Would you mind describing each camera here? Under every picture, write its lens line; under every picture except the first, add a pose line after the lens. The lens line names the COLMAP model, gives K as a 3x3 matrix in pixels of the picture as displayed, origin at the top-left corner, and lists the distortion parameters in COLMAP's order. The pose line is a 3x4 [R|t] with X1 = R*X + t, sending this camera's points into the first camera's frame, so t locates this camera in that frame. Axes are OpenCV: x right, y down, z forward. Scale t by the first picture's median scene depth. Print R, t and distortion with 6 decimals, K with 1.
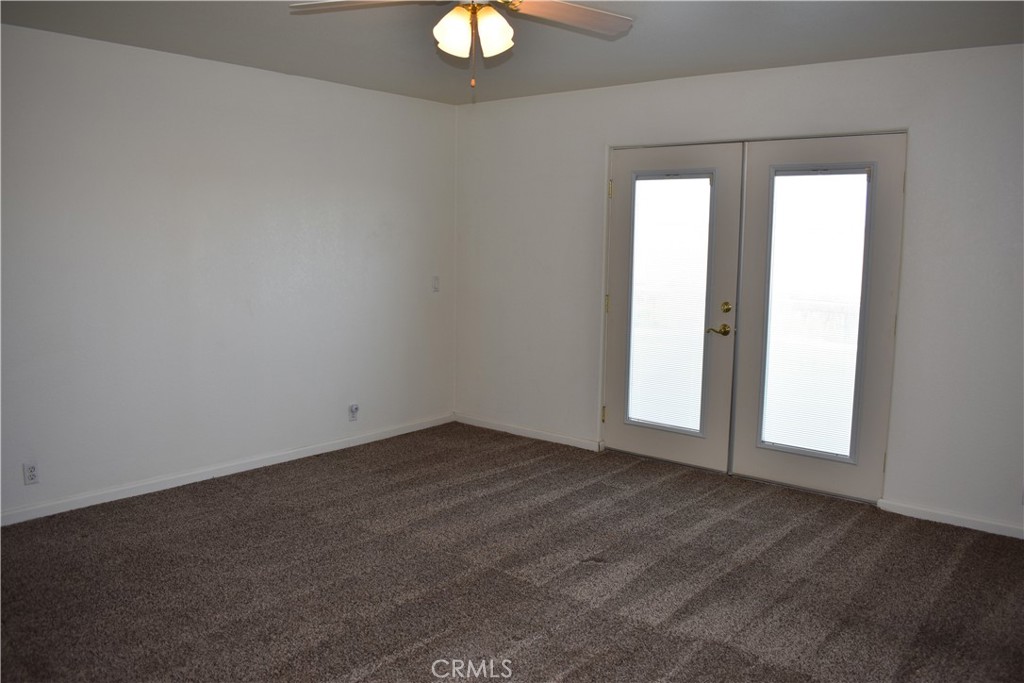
lens RADIAL K [[802.2, 0, 518.8], [0, 802.2, 337.1], [0, 0, 1]] dist [-0.093776, 0.014472]
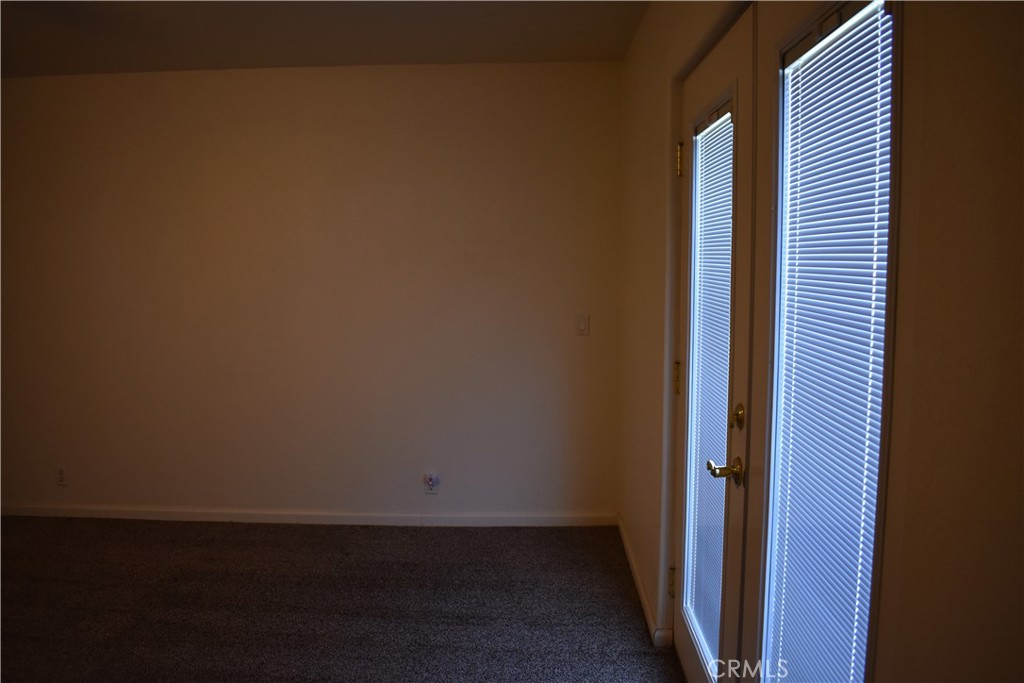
lens RADIAL K [[802.2, 0, 511.3], [0, 802.2, 341.4], [0, 0, 1]] dist [-0.093776, 0.014472]
pose [[0.608221, 0.058477, -0.791611, 0.547813], [-0.084721, 0.996368, 0.008509, -0.071914], [0.789234, 0.061890, 0.610966, 0.702472]]
